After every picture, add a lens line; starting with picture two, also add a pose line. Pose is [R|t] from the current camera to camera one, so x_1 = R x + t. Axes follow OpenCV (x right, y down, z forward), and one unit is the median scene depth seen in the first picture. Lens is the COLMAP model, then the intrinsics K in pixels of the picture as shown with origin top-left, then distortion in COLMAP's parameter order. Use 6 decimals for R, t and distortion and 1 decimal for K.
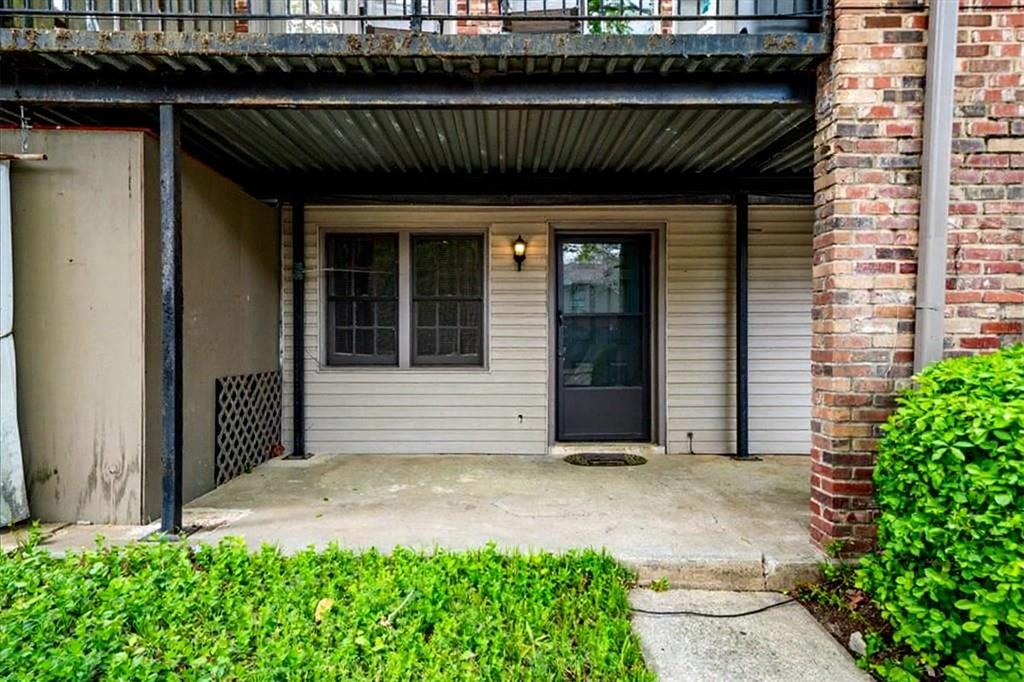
lens RADIAL K [[572.7, 0, 512.0], [0, 572.7, 341.0], [0, 0, 1]] dist [0.030236, 0.001245]
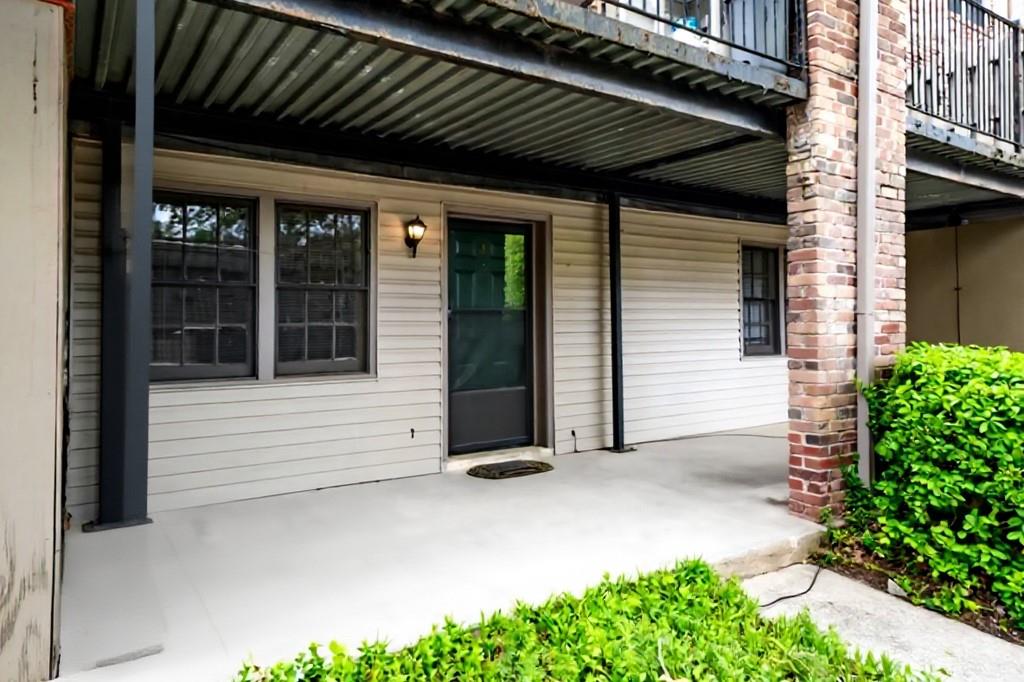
lens RADIAL K [[654.2, 0, 512.3], [0, 654.2, 312.6], [0, 0, 1]] dist [0.031400, -0.000749]
pose [[0.835309, 0.004960, 0.549759, -0.415263], [0.008877, 0.999707, -0.022507, -0.018819], [-0.549709, 0.023681, 0.835020, 0.123995]]
